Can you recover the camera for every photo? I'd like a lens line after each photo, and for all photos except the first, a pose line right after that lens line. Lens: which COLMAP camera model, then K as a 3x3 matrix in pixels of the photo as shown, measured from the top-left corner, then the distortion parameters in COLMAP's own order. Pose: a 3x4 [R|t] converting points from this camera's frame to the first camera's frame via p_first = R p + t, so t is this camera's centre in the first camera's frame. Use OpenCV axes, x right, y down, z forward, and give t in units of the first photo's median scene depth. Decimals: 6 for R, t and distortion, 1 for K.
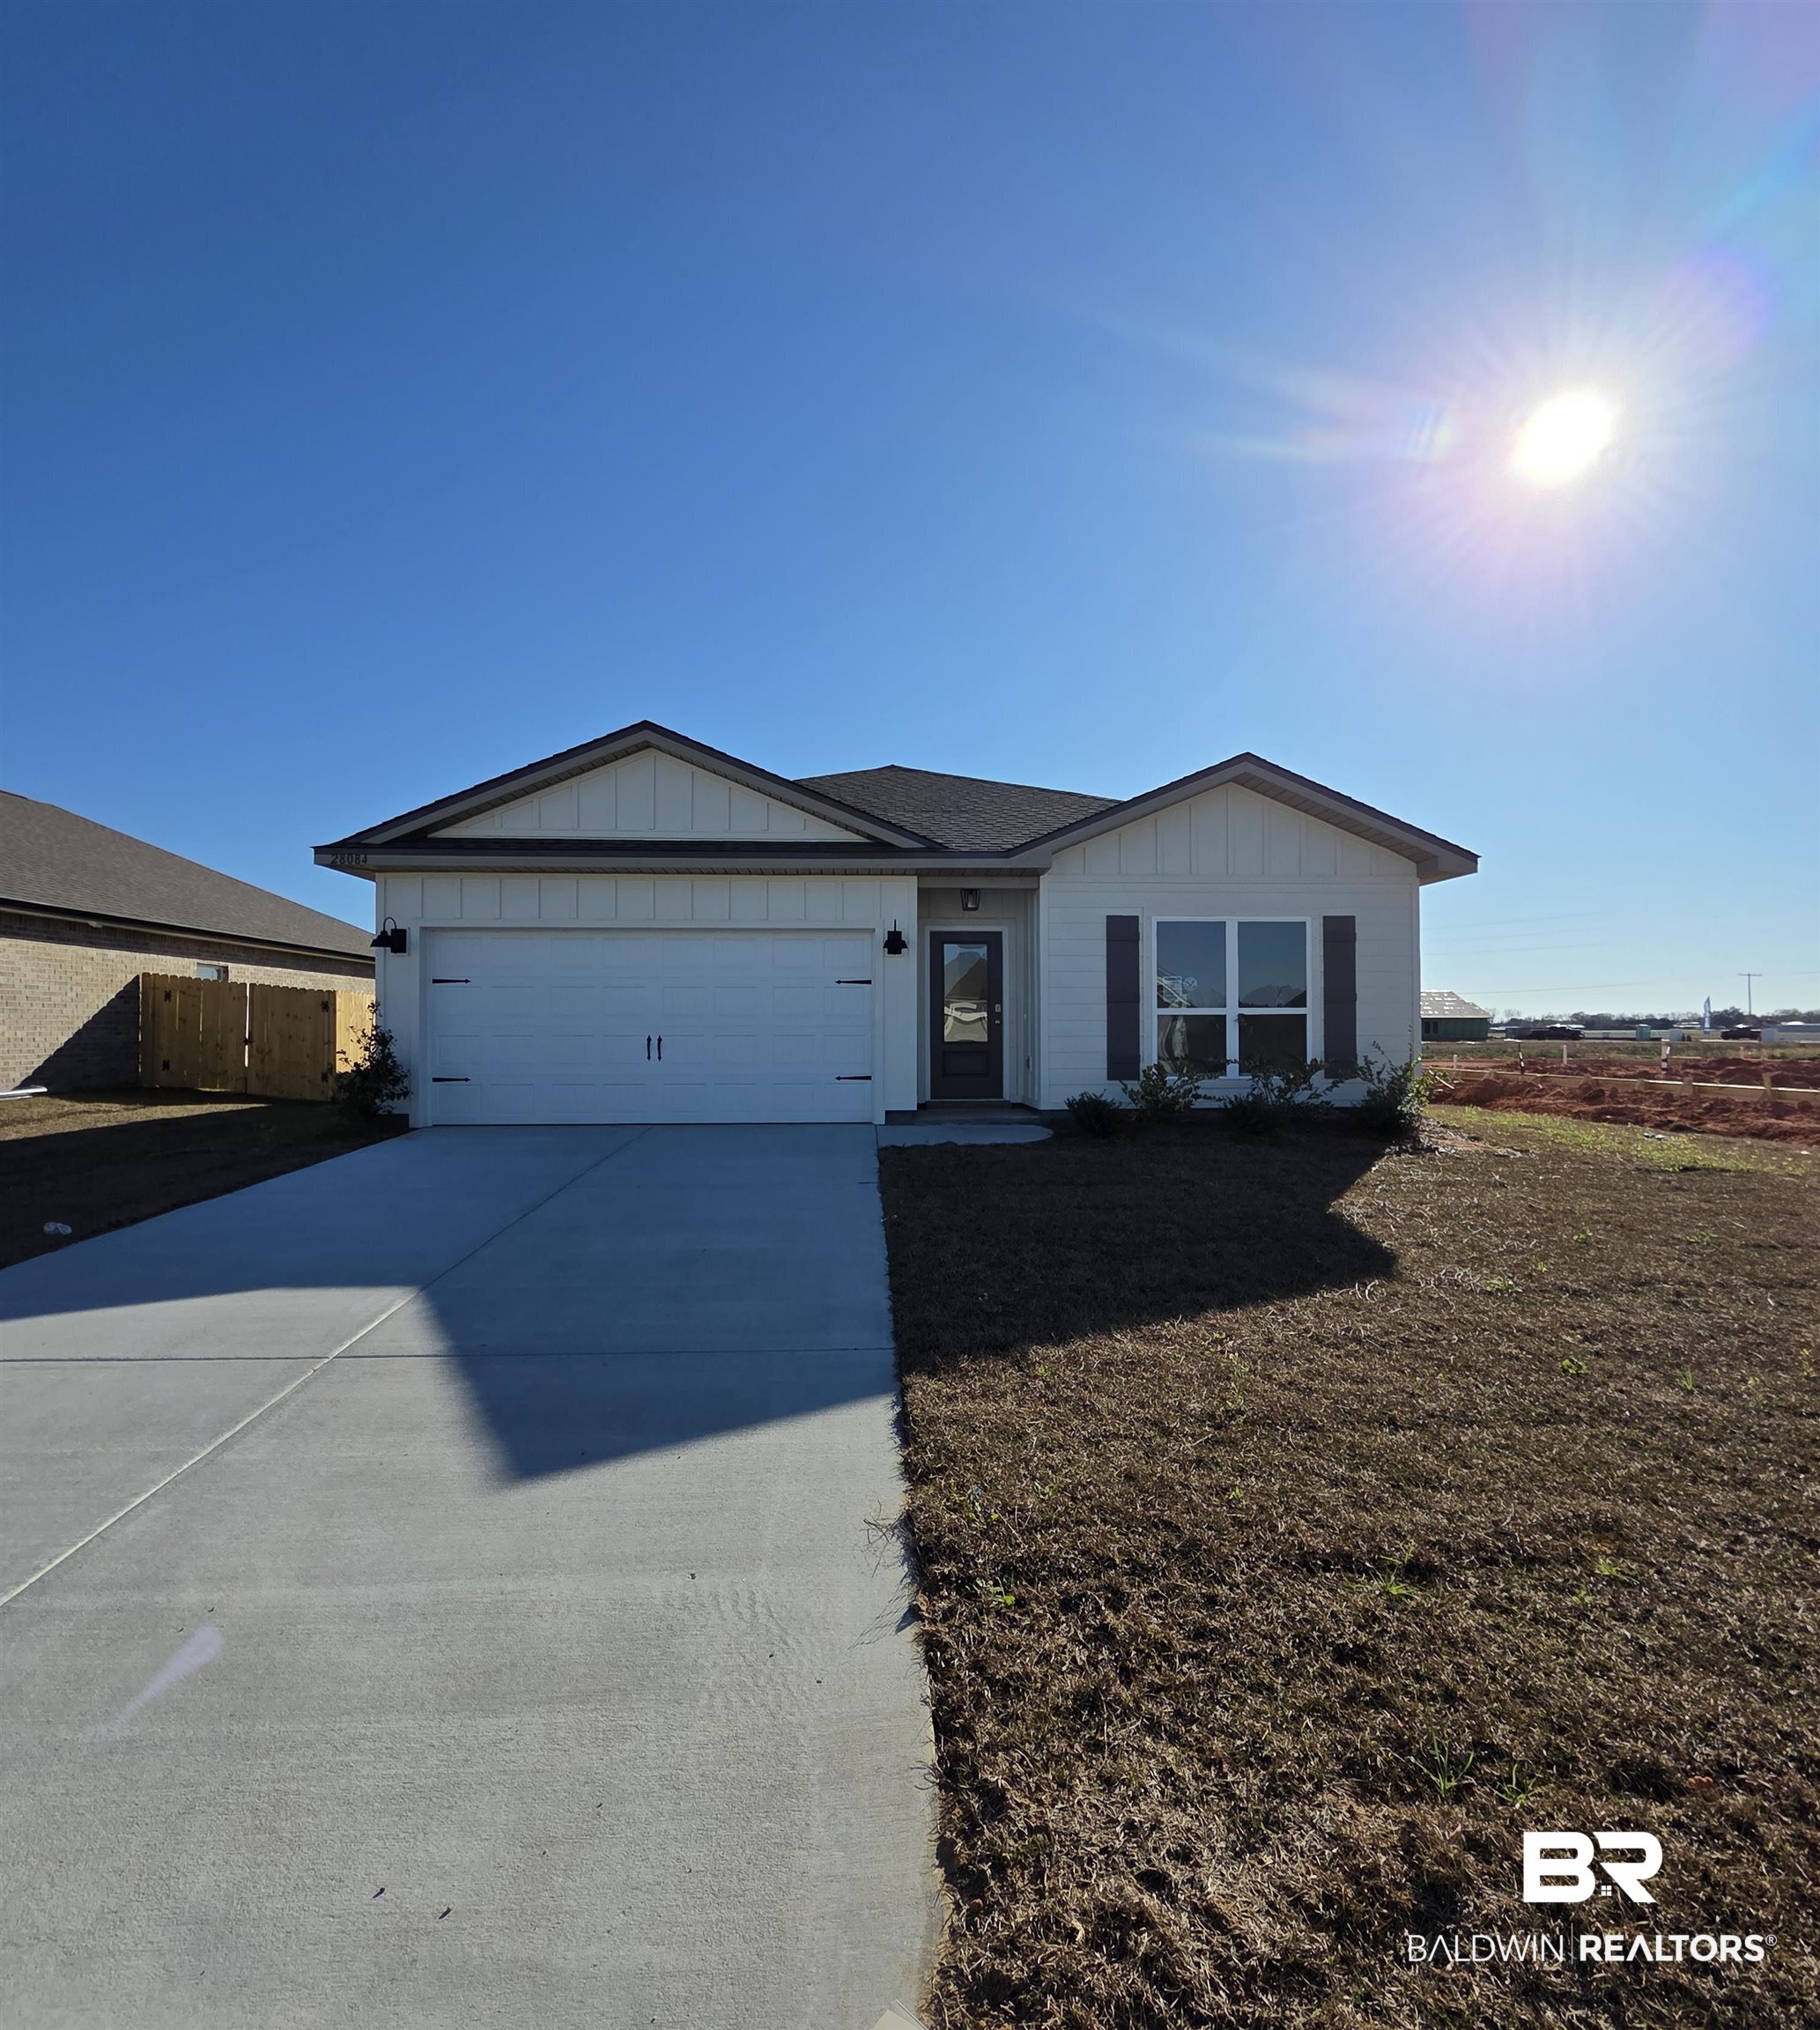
lens RADIAL K [[1001.4, 0, 910.0], [0, 1001.4, 1015.0], [0, 0, 1]] dist [-0.001935, -0.002954]
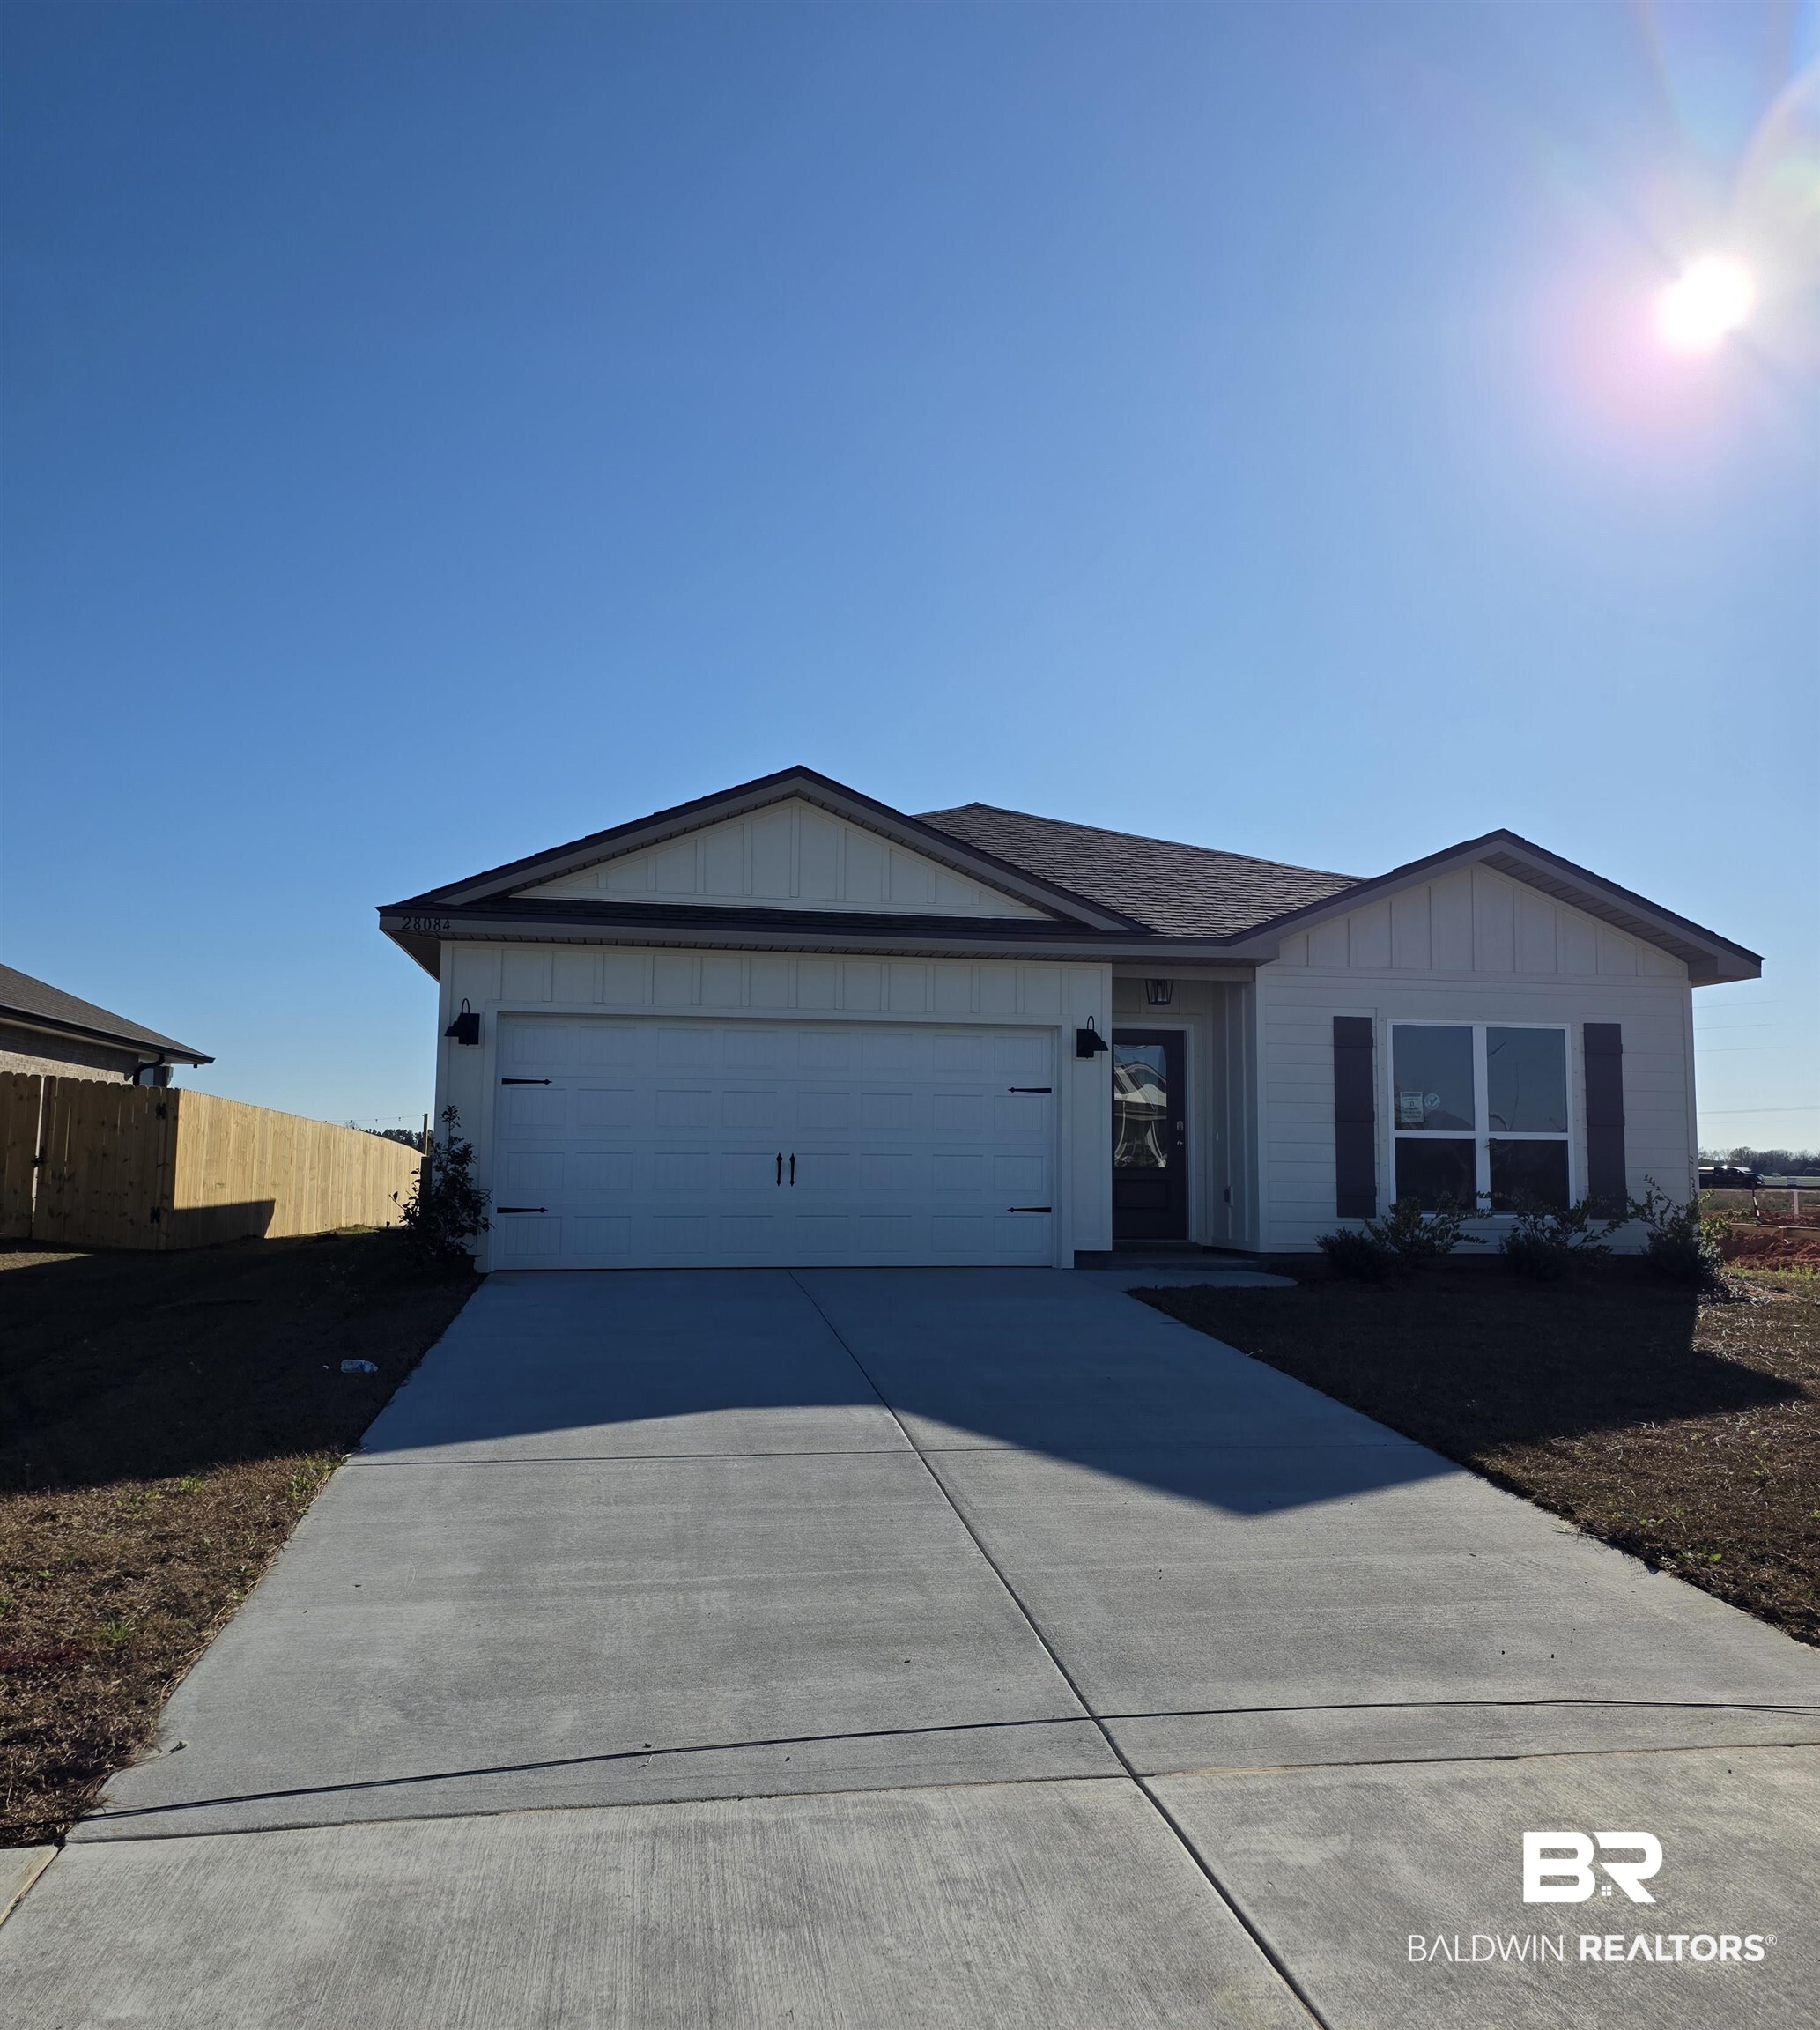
lens RADIAL K [[1670.6, 0, 911.9], [0, 1670.6, 986.8], [0, 0, 1]] dist [0.202370, -0.373070]
pose [[0.990515, 0.025546, 0.135010, -0.340044], [-0.013611, 0.995975, -0.088595, 0.004929], [-0.136729, 0.085917, 0.986876, -0.335919]]
